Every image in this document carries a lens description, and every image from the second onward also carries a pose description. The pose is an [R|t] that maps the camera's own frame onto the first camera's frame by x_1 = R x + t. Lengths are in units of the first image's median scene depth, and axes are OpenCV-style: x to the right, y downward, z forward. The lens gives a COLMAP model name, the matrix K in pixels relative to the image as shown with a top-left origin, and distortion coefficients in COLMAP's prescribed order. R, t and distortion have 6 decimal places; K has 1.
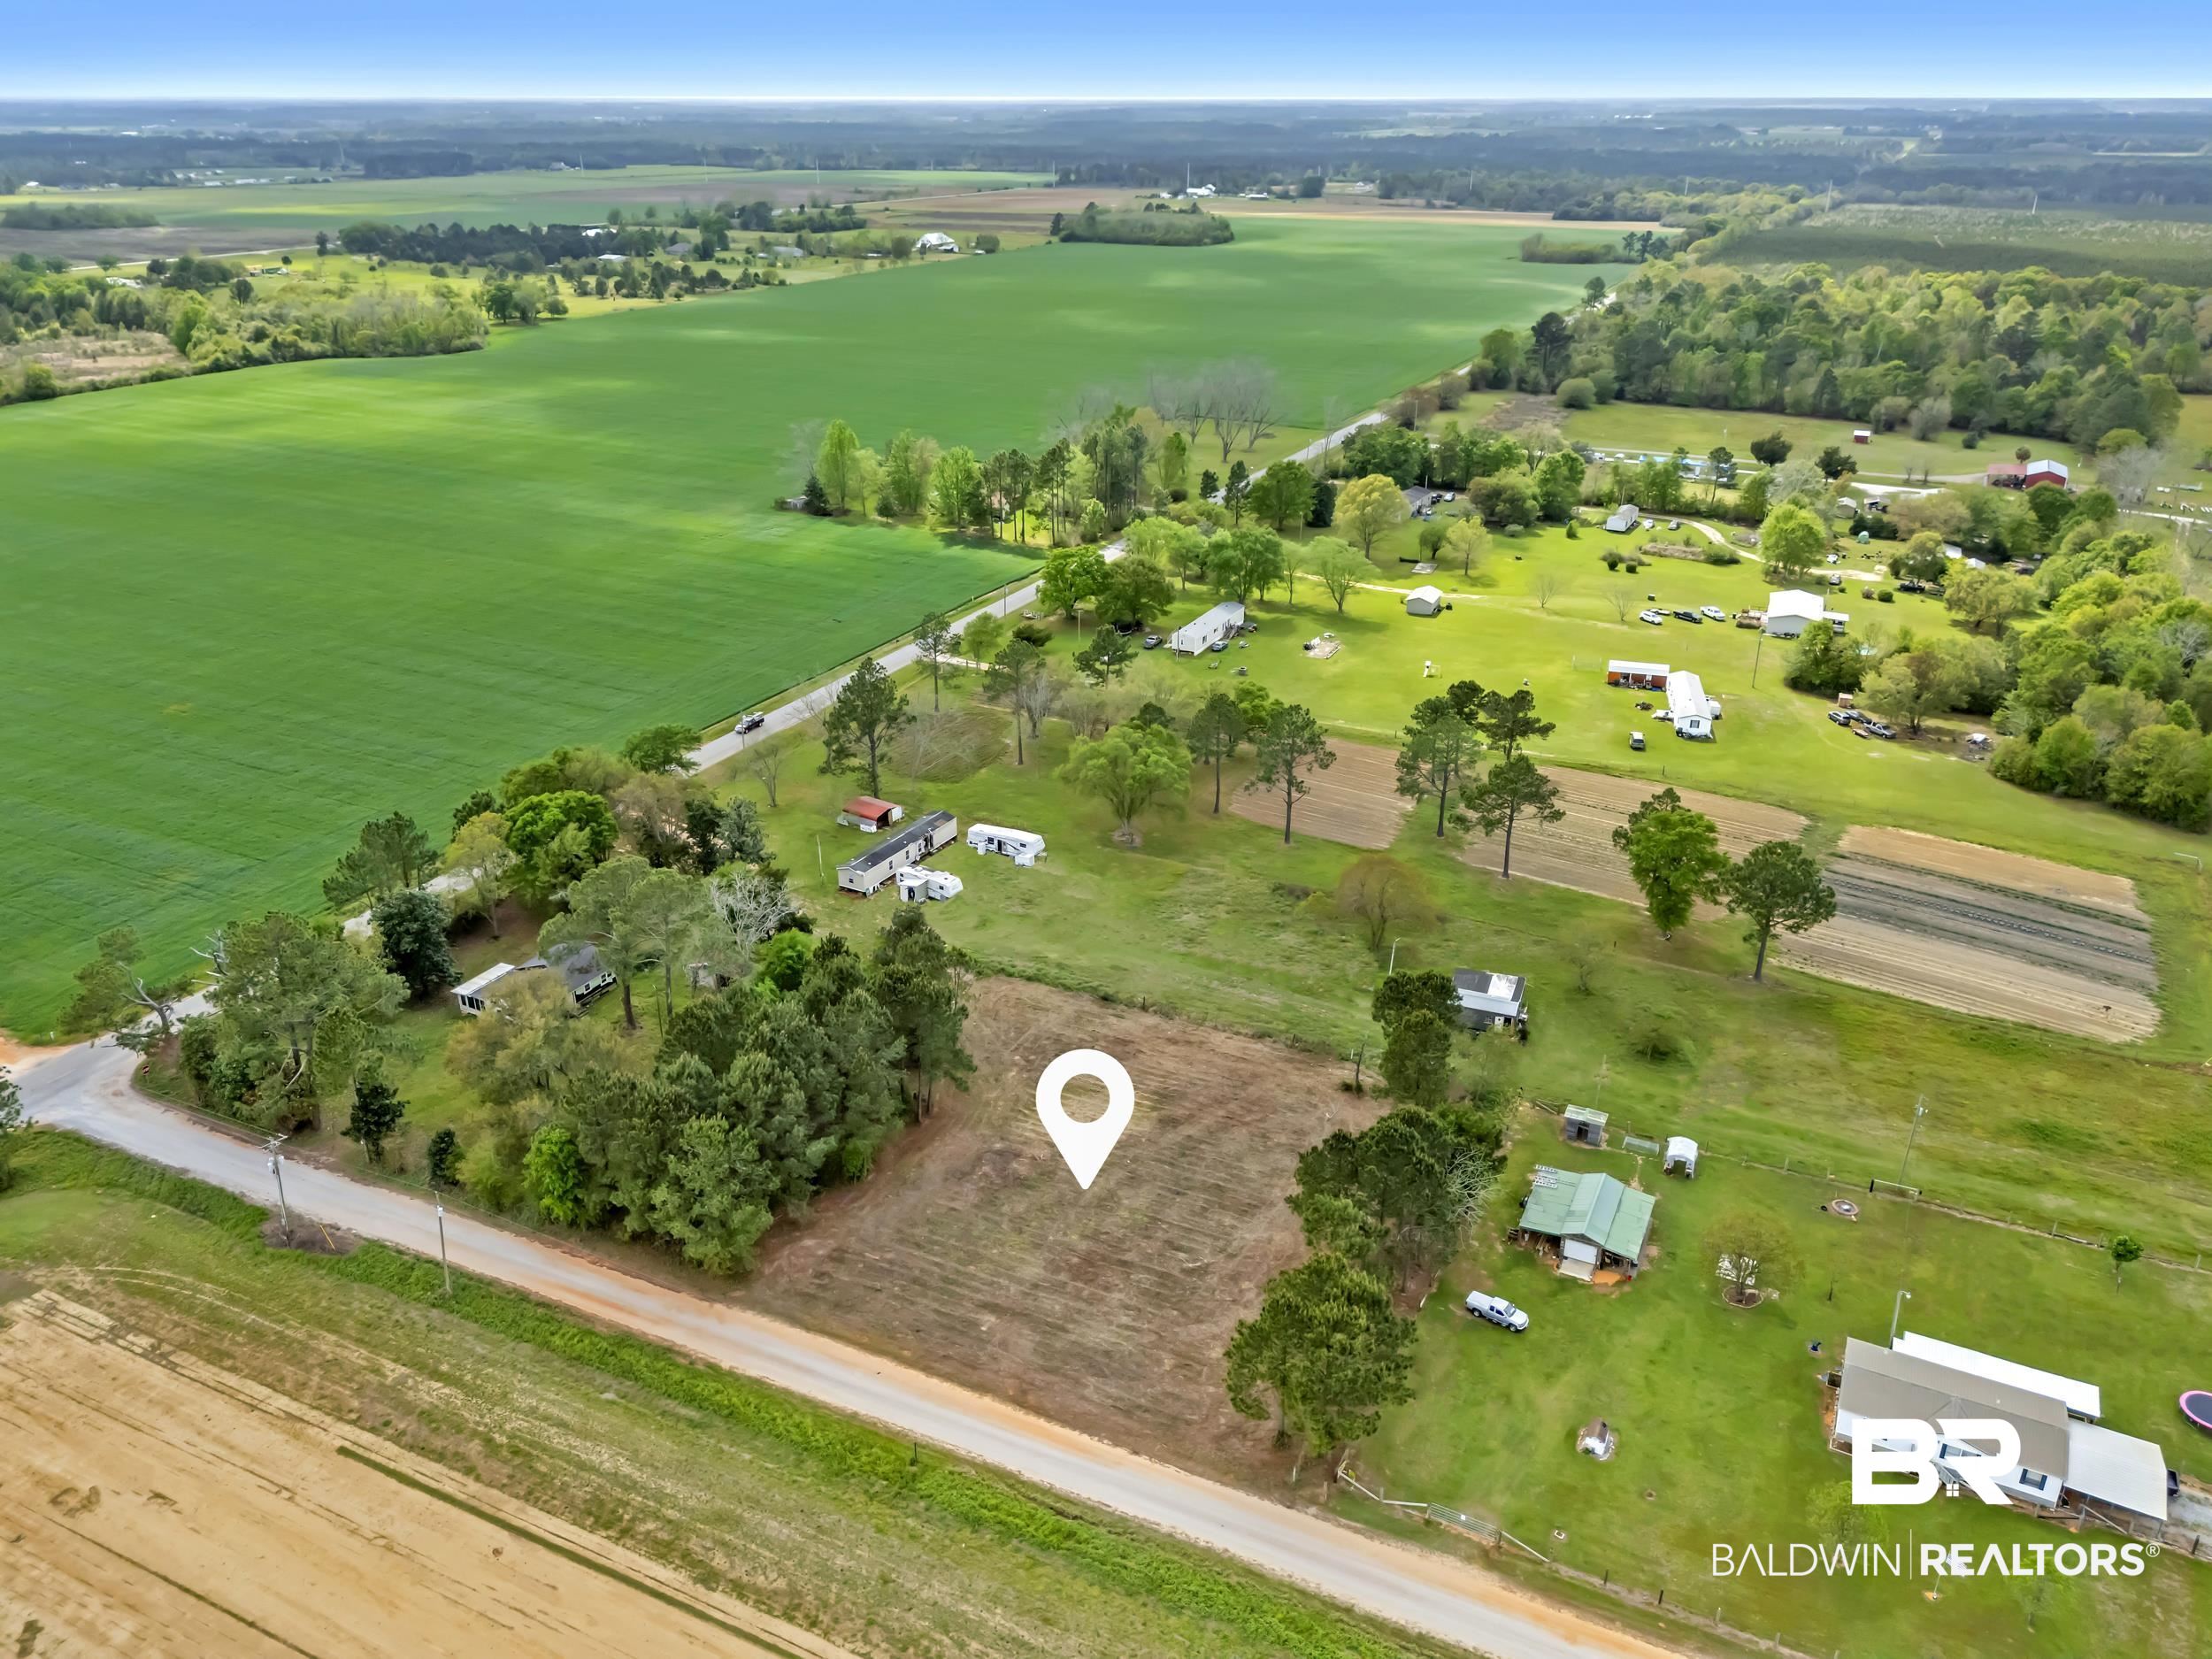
lens RADIAL K [[1638.0, 0, 1102.5], [0, 1638.0, 822.2], [0, 0, 1]] dist [0.079991, -0.066428]
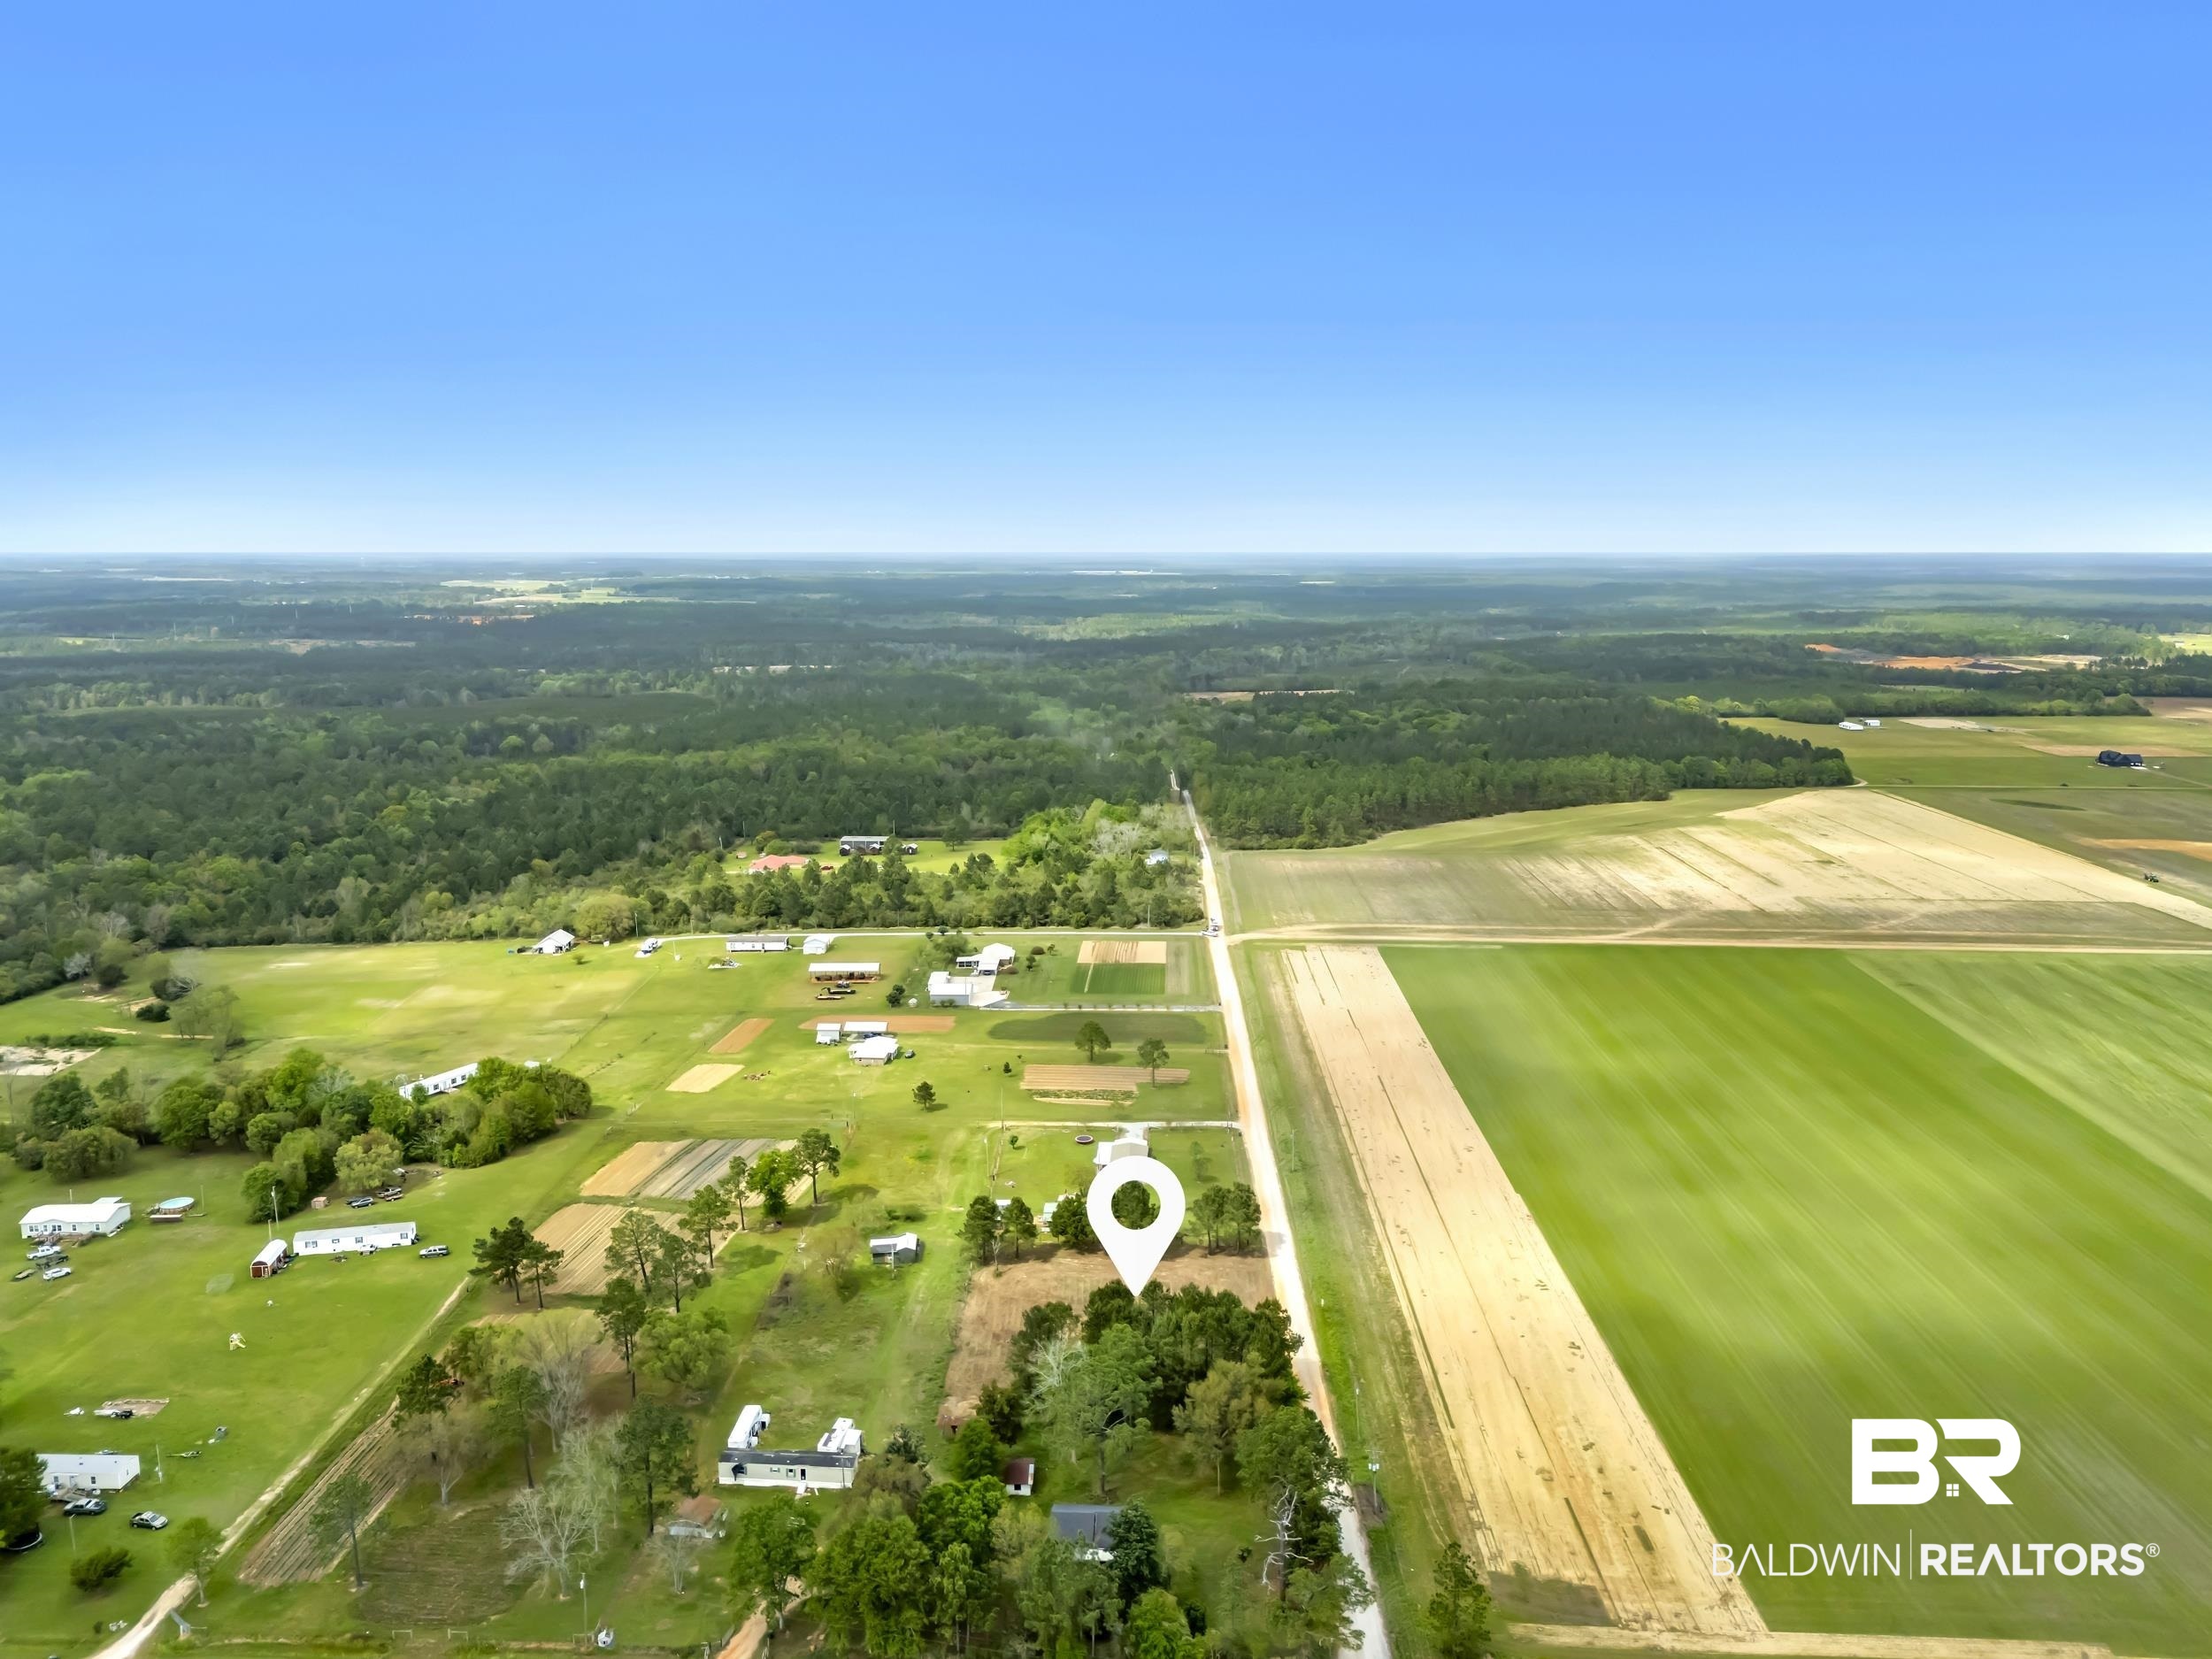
lens RADIAL K [[1638.0, 0, 1123.7], [0, 1638.0, 824.2], [0, 0, 1]] dist [0.079991, -0.066428]
pose [[-0.428091, -0.149487, 0.891286, -1.269145], [0.365078, 0.873568, 0.321865, -0.706785], [-0.826714, 0.463176, -0.319393, 1.028373]]
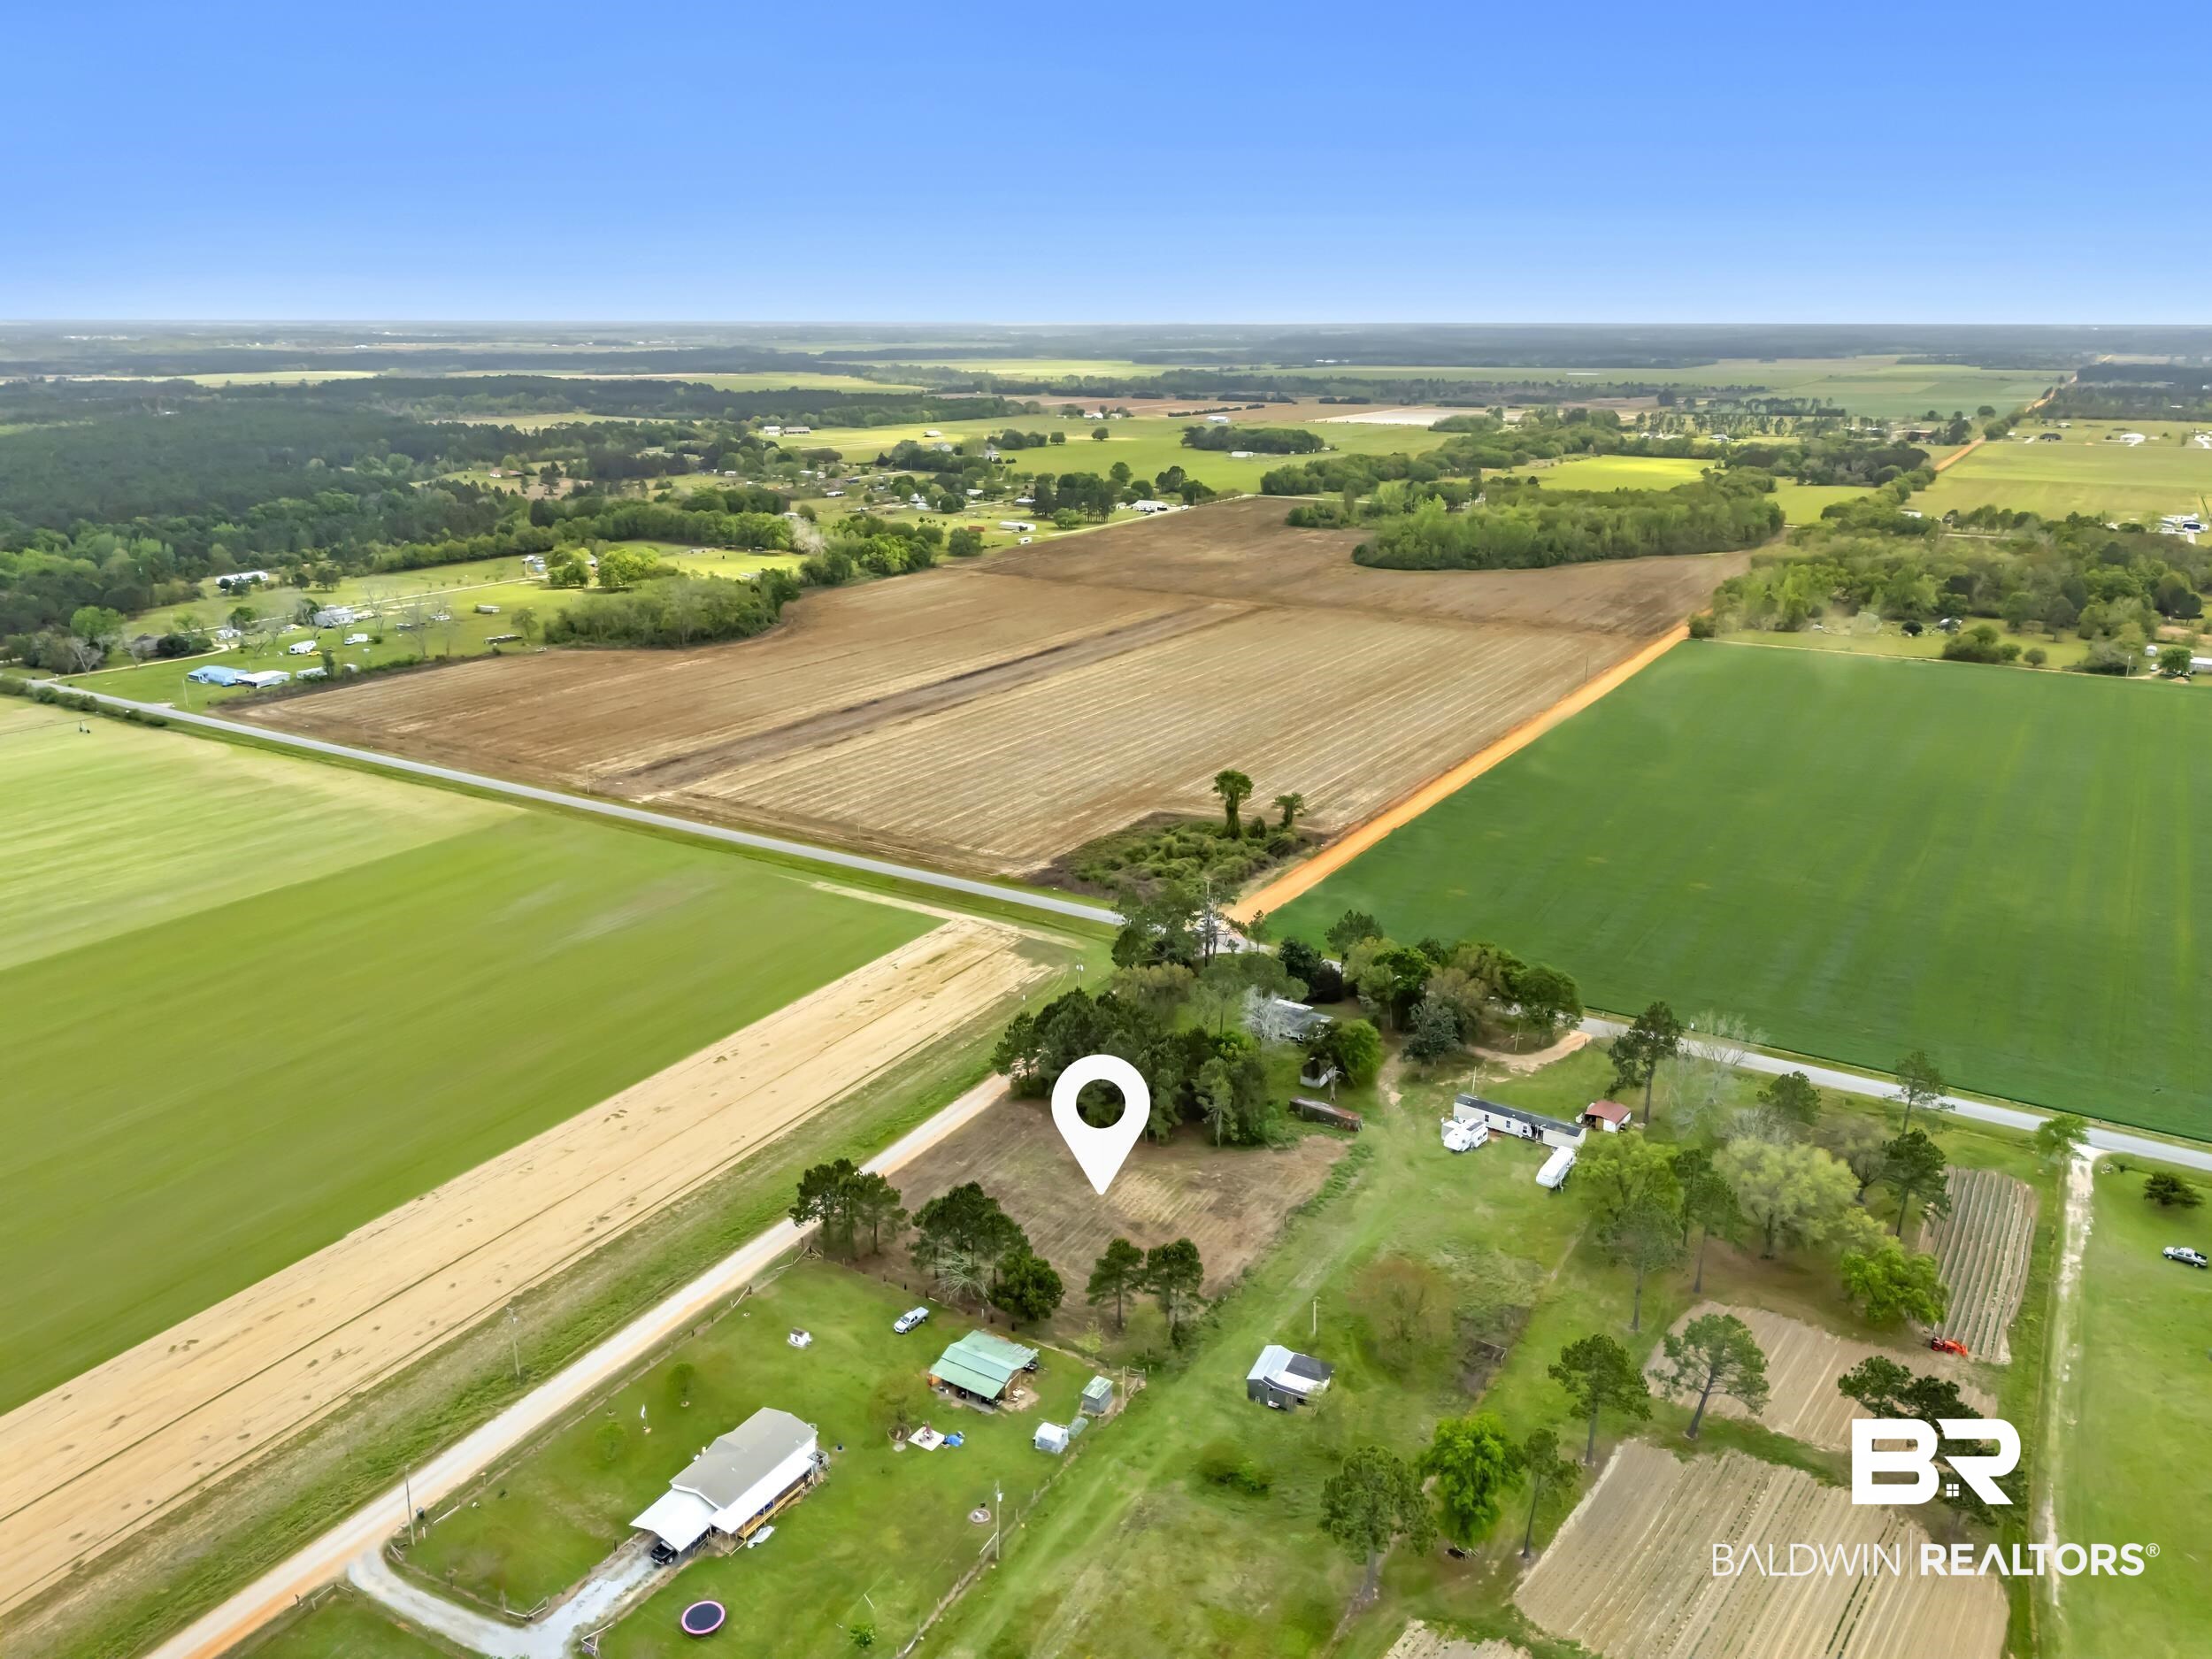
lens RADIAL K [[1638.0, 0, 1094.4], [0, 1638.0, 778.1], [0, 0, 1]] dist [0.079991, -0.066428]
pose [[-0.089973, 0.275153, -0.957181, 1.075272], [-0.401474, 0.869513, 0.287690, -0.460180], [0.911440, 0.410168, 0.032234, 0.601961]]
